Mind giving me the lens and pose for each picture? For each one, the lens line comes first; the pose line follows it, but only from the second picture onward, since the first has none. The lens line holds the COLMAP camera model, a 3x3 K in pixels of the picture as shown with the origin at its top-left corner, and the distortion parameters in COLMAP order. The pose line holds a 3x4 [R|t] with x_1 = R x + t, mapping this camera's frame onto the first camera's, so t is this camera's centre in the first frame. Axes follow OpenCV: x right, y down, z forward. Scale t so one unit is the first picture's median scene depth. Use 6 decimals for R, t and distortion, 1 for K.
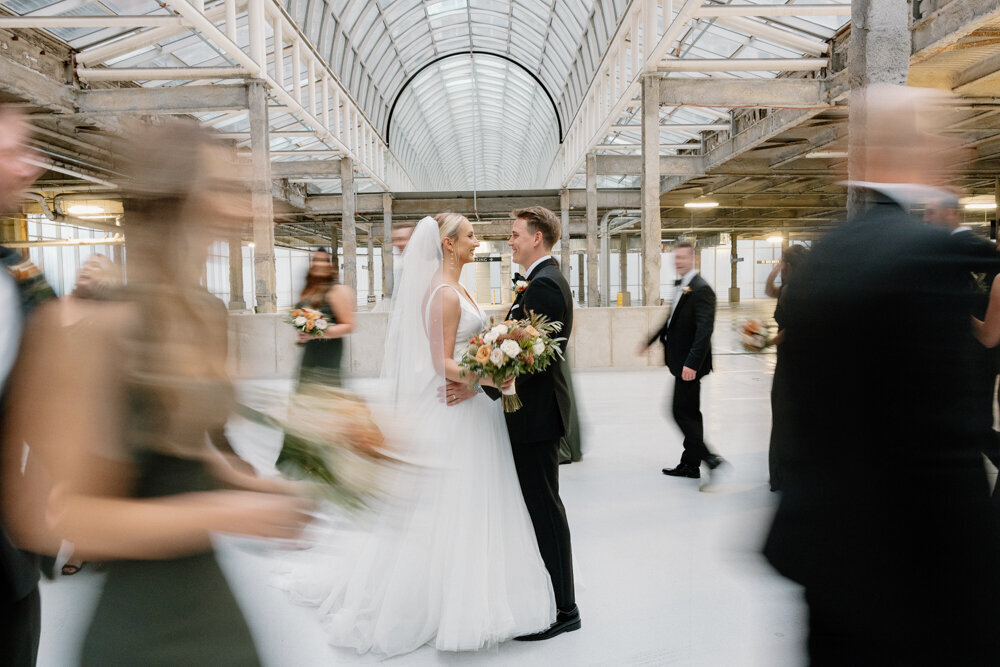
lens RADIAL K [[827.5, 0, 491.5], [0, 827.5, 340.4], [0, 0, 1]] dist [-0.003009, -0.010737]
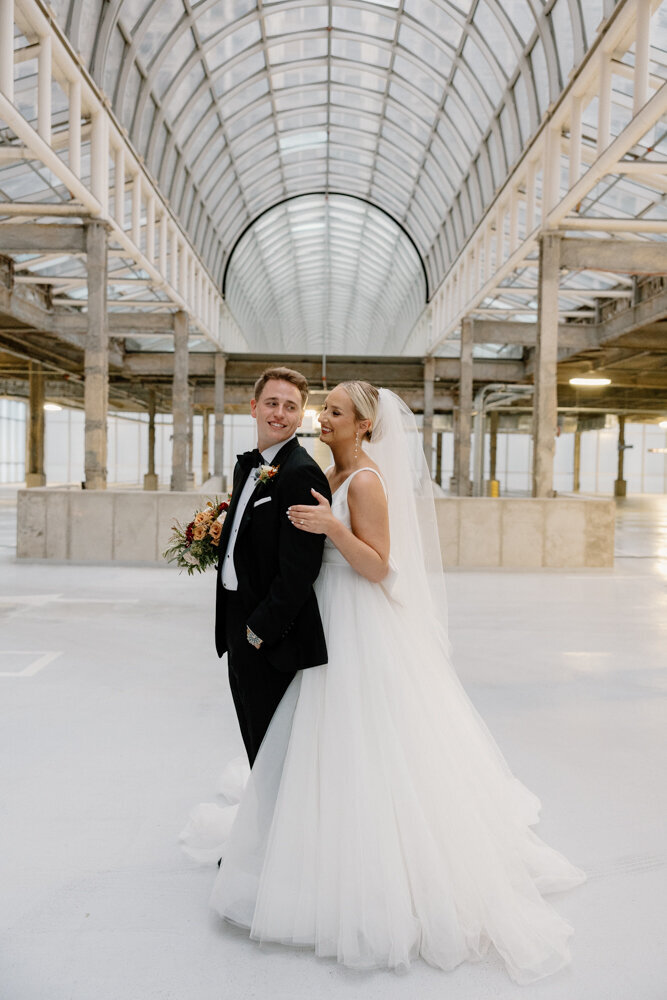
lens RADIAL K [[995.6, 0, 339.5], [0, 995.6, 497.6], [0, 0, 1]] dist [0.004297, 0.002484]
pose [[0.999143, 0.037151, 0.018230, -0.024033], [-0.036499, 0.998725, -0.034873, 0.001196], [-0.019502, 0.034178, 0.999225, -0.022318]]
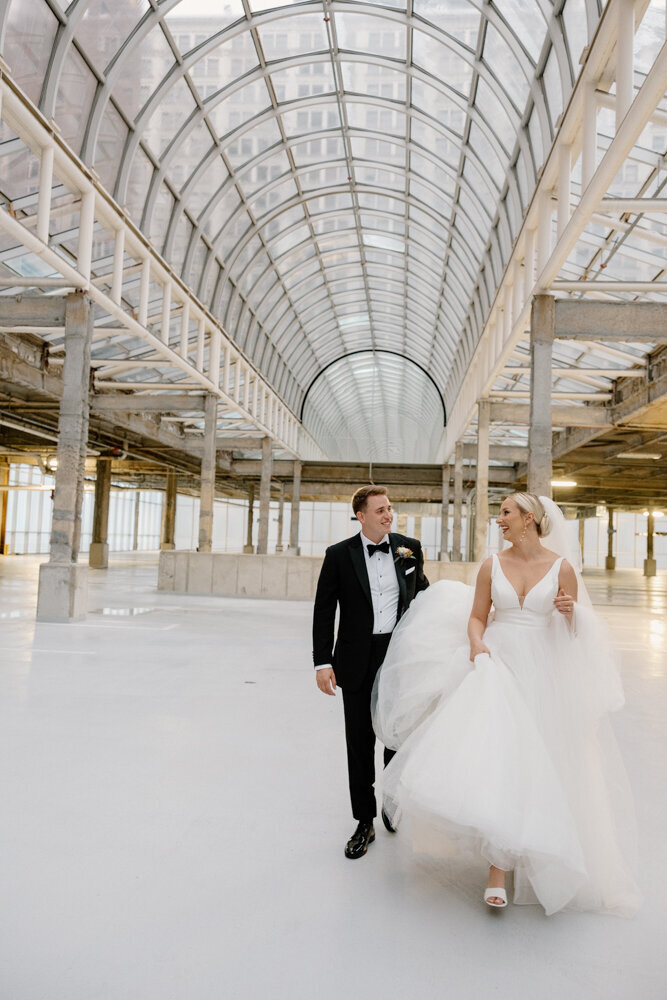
lens RADIAL K [[827.5, 0, 327.4], [0, 827.5, 472.7], [0, 0, 1]] dist [-0.003009, -0.010737]
pose [[0.994637, 0.048228, -0.091490, 0.037725], [-0.061157, 0.987651, -0.144241, 0.014645], [0.083404, 0.149063, 0.985304, -0.250824]]
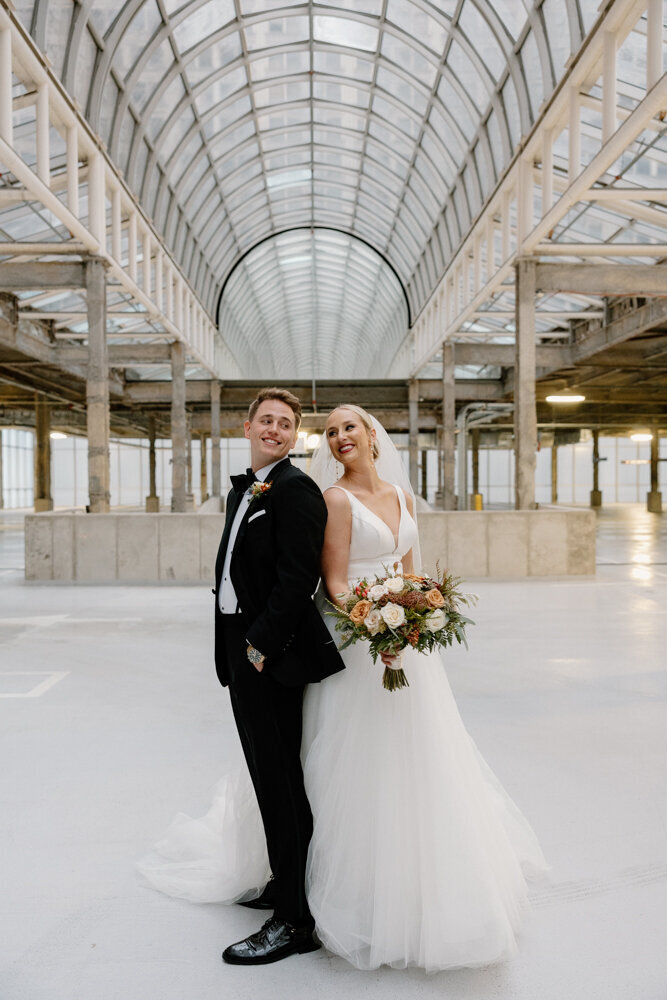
lens RADIAL K [[937.8, 0, 333.5], [0, 937.8, 500.0], [0, 0, 1]] dist [-0.000754, 0.000195]
pose [[0.999712, 0.012266, 0.020636, -0.024629], [-0.011229, 0.998704, -0.049640, 0.000437], [-0.021218, 0.049394, 0.998554, -0.015015]]
